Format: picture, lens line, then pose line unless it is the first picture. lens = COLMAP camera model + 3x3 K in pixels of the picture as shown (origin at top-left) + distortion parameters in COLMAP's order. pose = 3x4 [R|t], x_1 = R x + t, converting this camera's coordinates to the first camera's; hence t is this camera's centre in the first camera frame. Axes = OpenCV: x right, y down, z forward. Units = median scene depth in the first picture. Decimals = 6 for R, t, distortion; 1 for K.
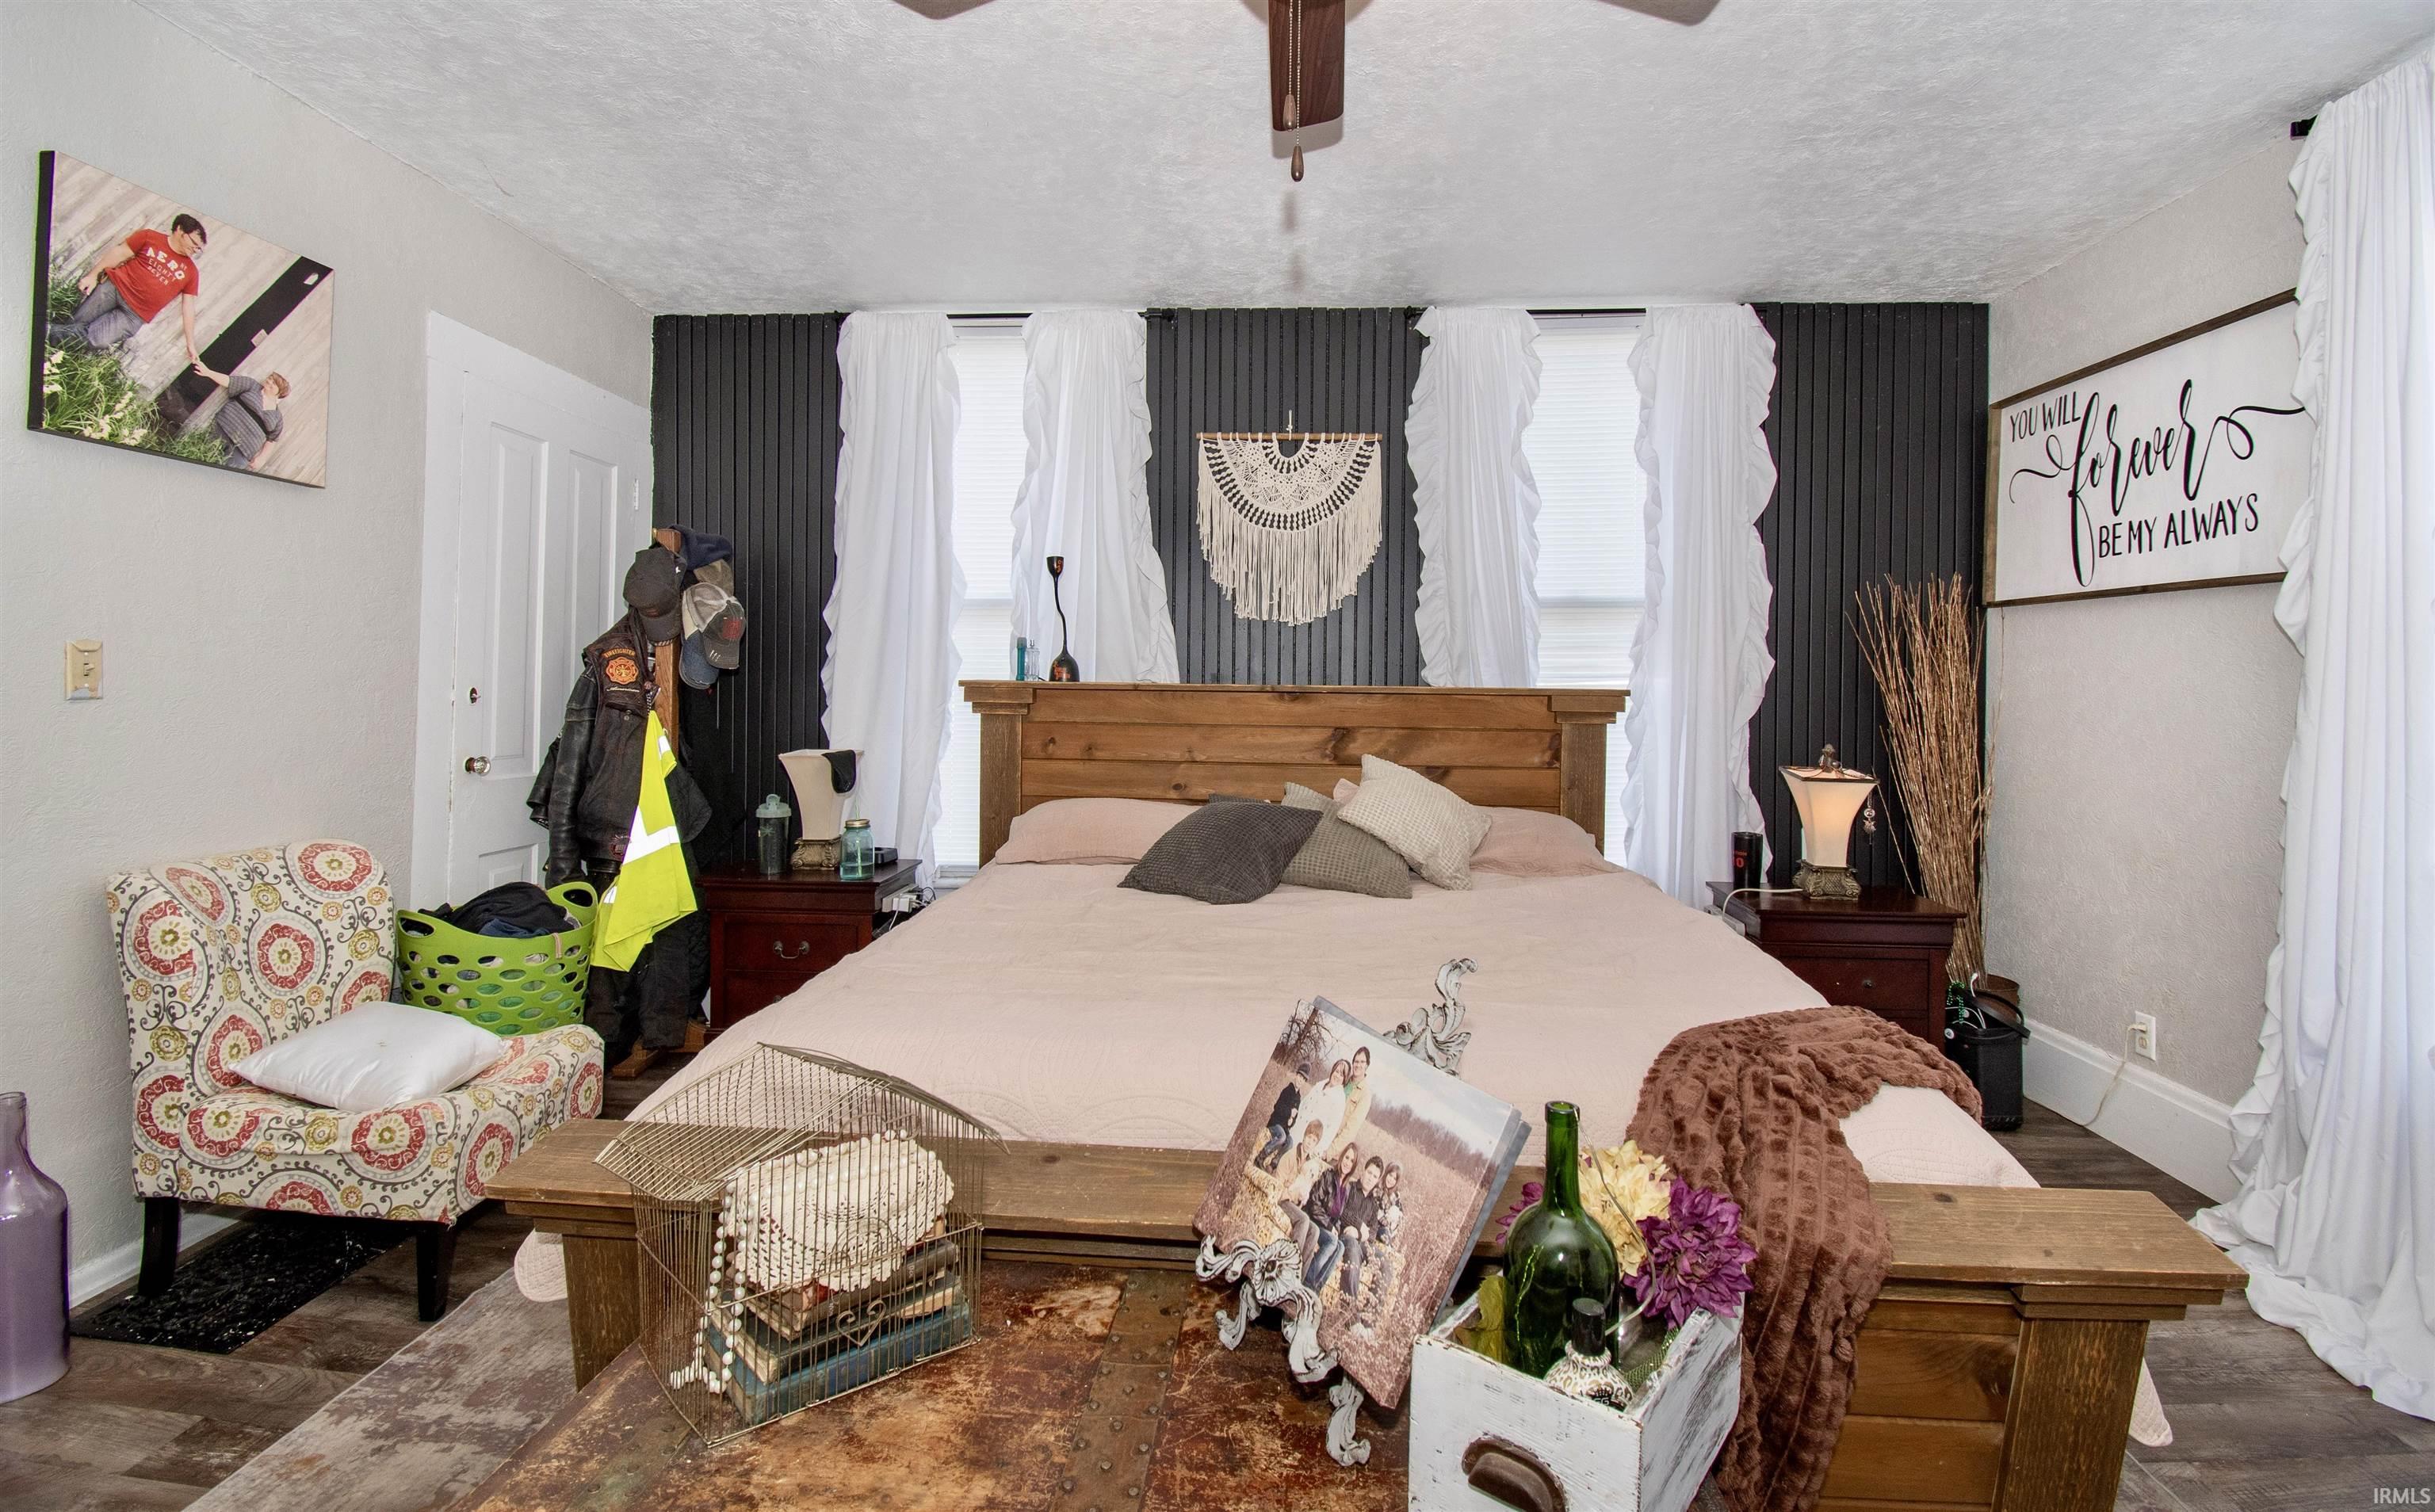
lens RADIAL K [[1100.4, 0, 1217.7], [0, 1100.4, 701.4], [0, 0, 1]] dist [0.012464, -0.022470]
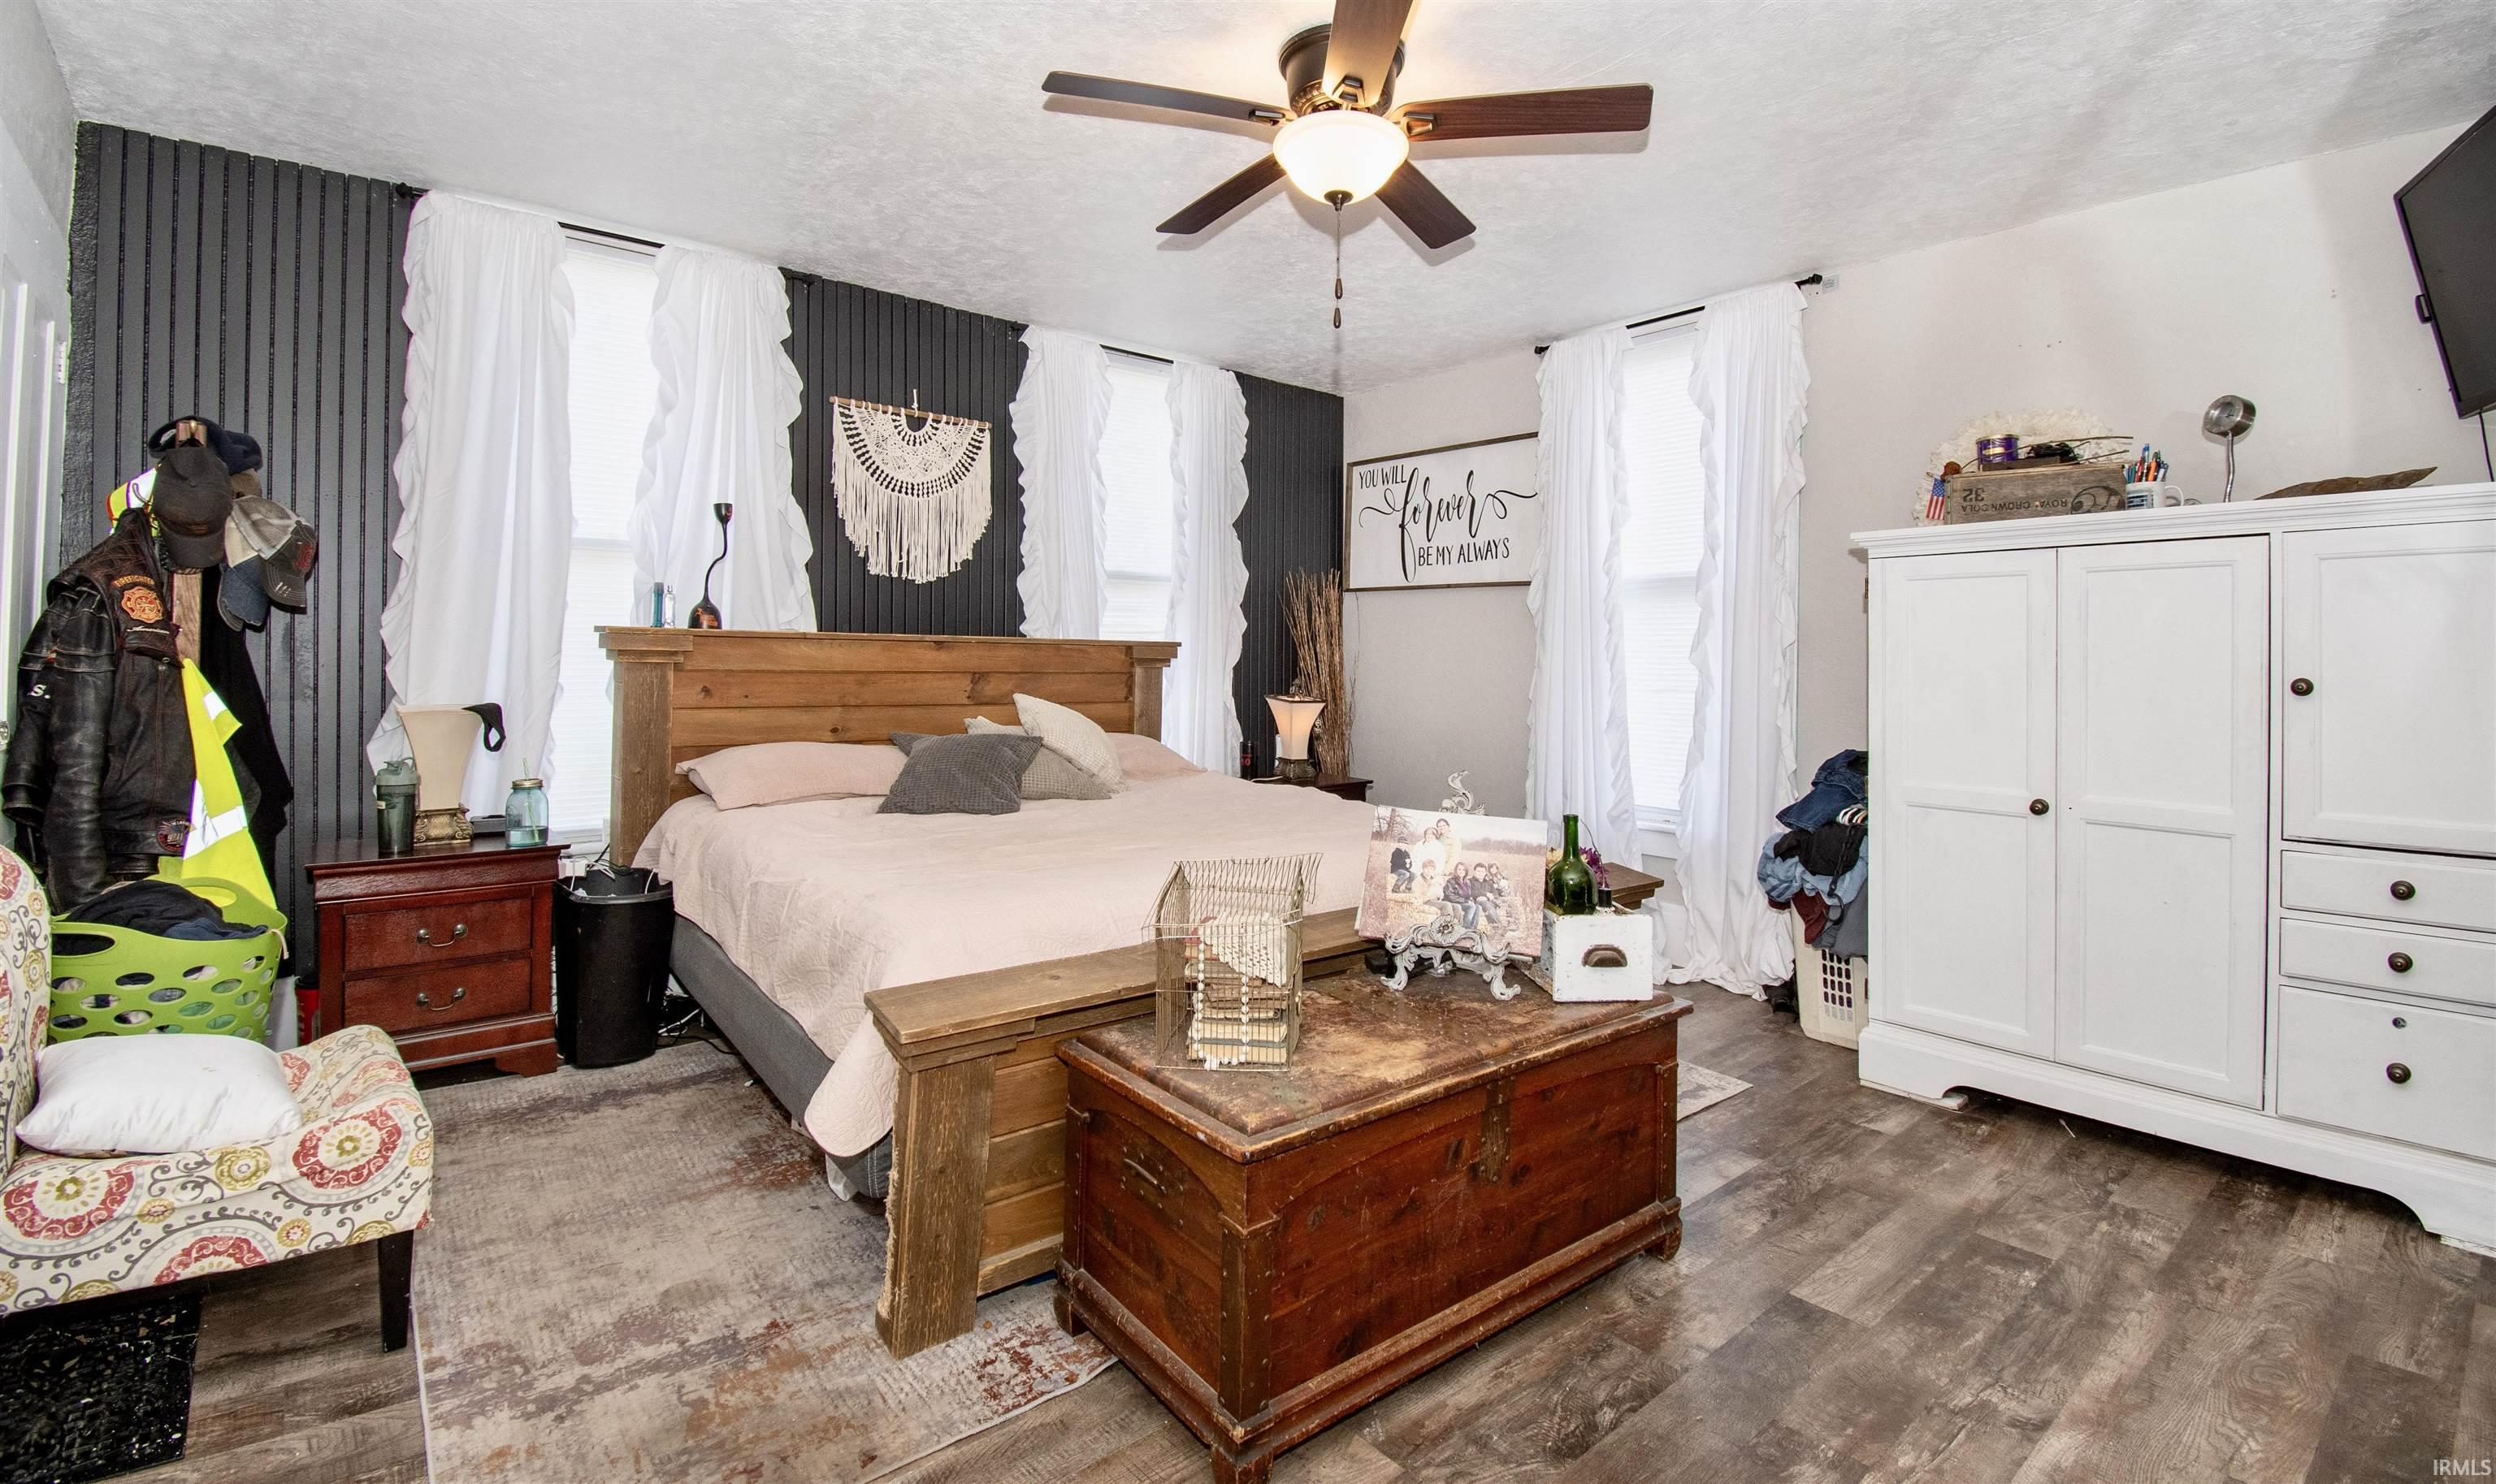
lens RADIAL K [[1118.8, 0, 1247.3], [0, 1118.8, 669.8], [0, 0, 1]] dist [0.000599, -0.017401]
pose [[0.725128, -0.007687, 0.688571, -0.508048], [0.005044, 0.999970, 0.005852, 0.015718], [-0.688595, -0.000771, 0.725146, -0.059411]]
